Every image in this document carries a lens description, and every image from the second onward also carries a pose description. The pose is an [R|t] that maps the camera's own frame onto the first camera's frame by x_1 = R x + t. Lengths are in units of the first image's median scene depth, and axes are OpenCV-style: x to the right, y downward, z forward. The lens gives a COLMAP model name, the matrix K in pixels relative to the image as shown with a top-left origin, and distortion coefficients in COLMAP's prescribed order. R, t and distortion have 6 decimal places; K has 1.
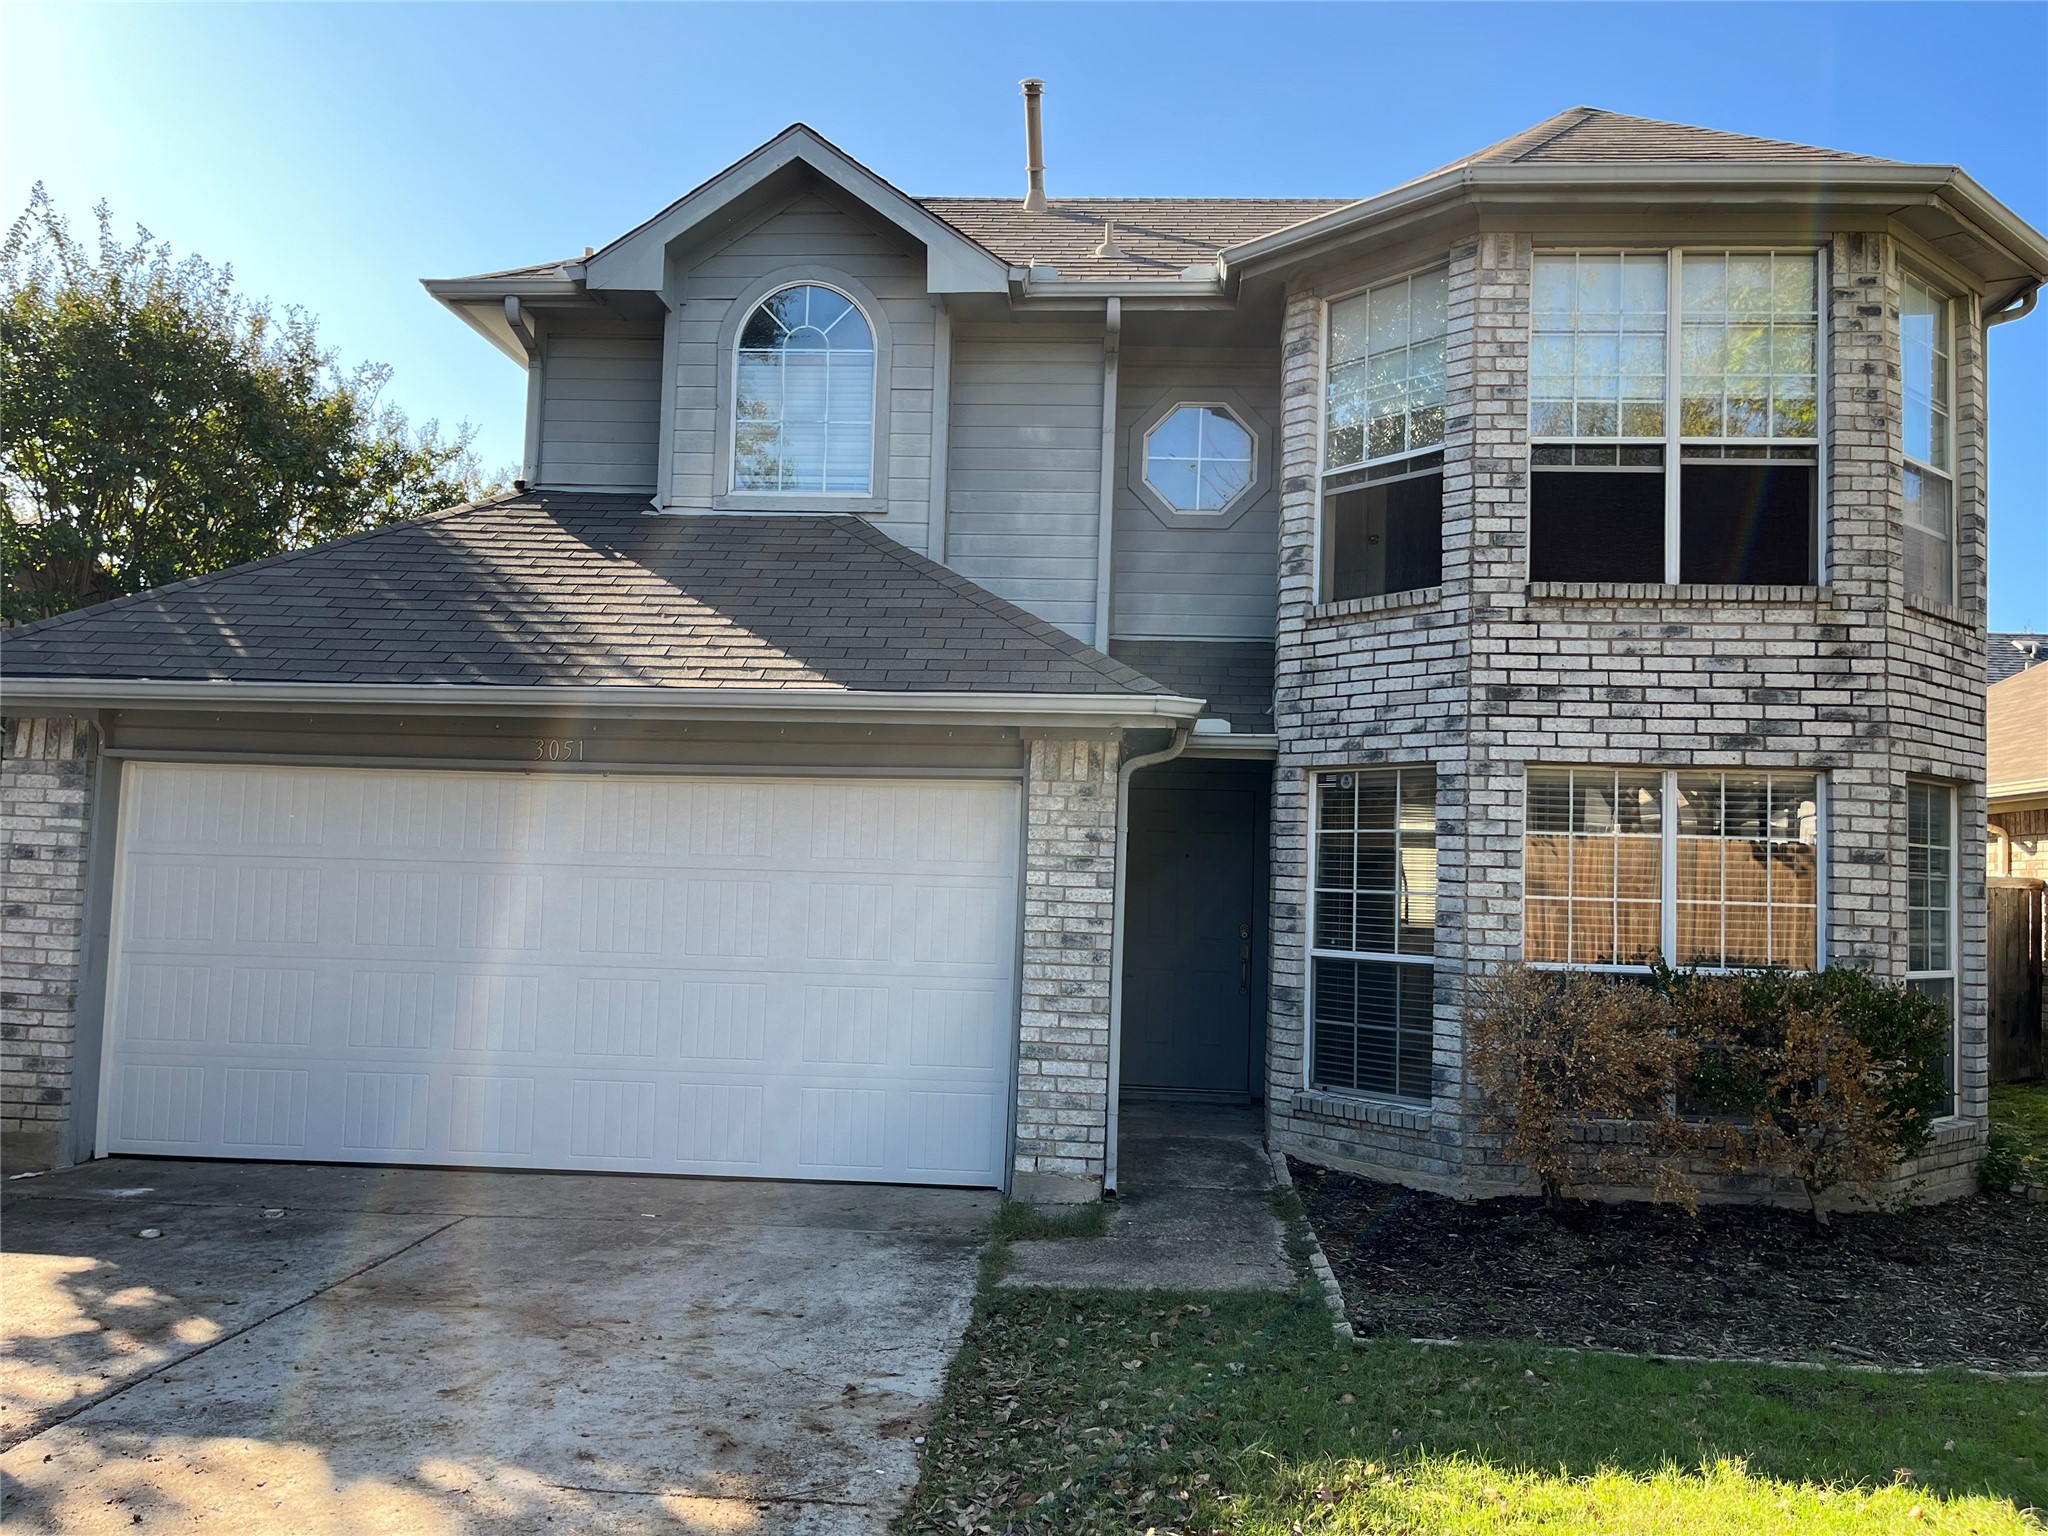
lens RADIAL K [[1576.2, 0, 1043.6], [0, 1576.2, 754.3], [0, 0, 1]] dist [0.073437, -0.113906]
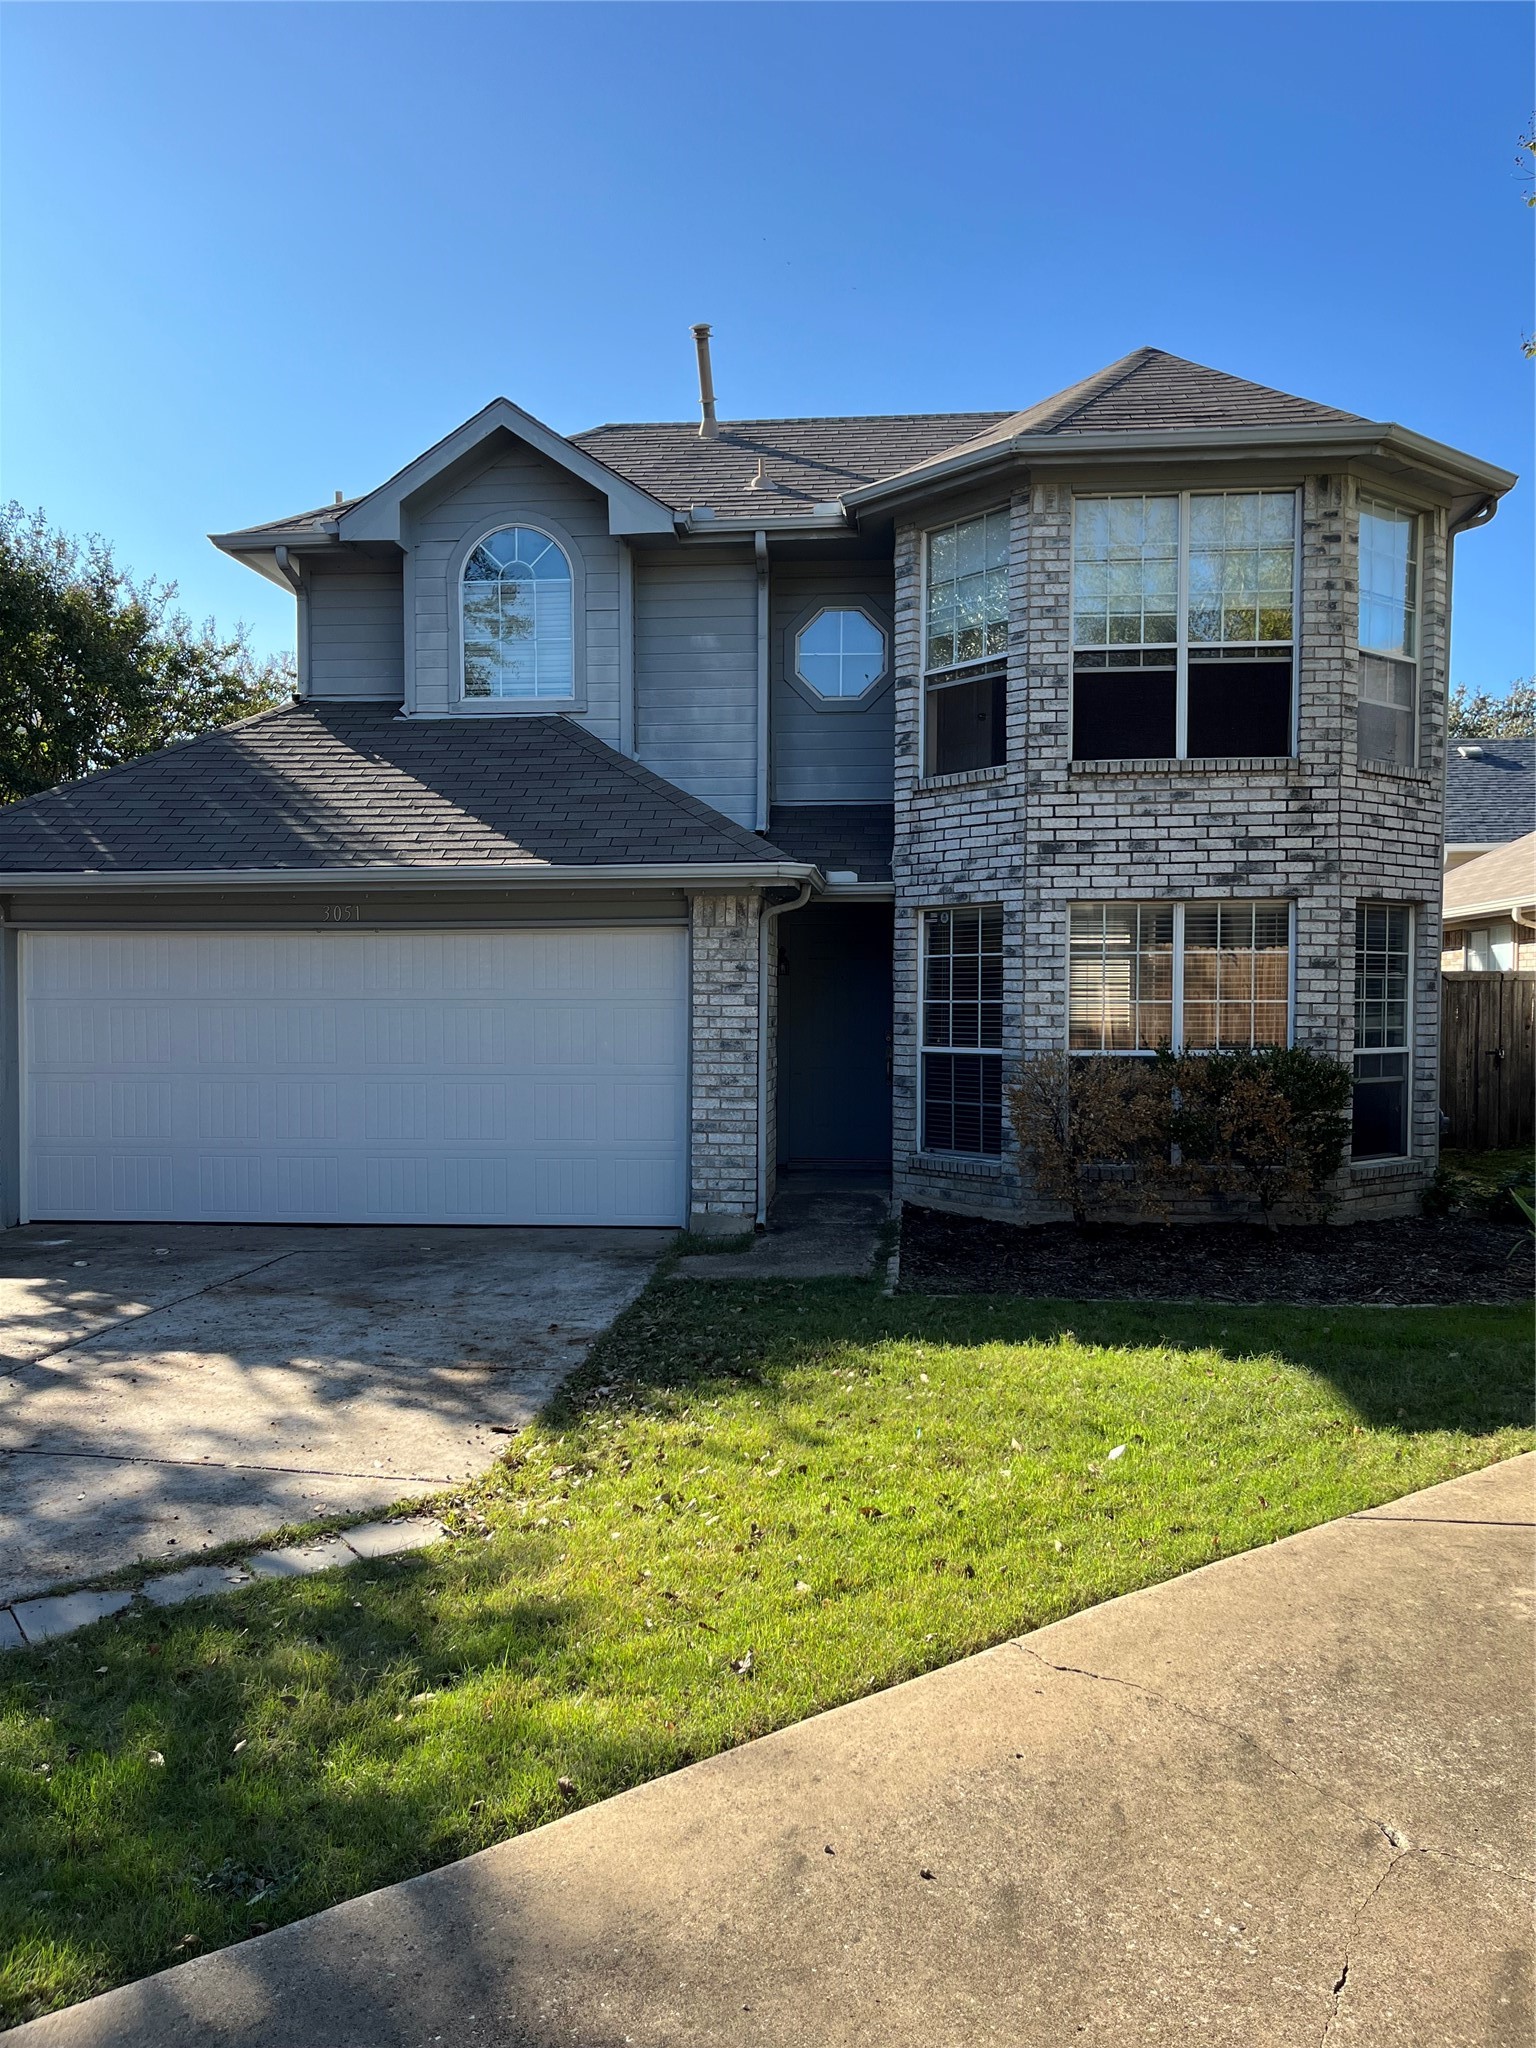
lens RADIAL K [[1576.2, 0, 768.0], [0, 1576.2, 1024.0], [0, 0, 1]] dist [0.073437, -0.113906]
pose [[0.999059, -0.030140, -0.031185, 0.090844], [0.033004, 0.994851, 0.095819, -0.026280], [0.028137, -0.096758, 0.994910, -0.321250]]
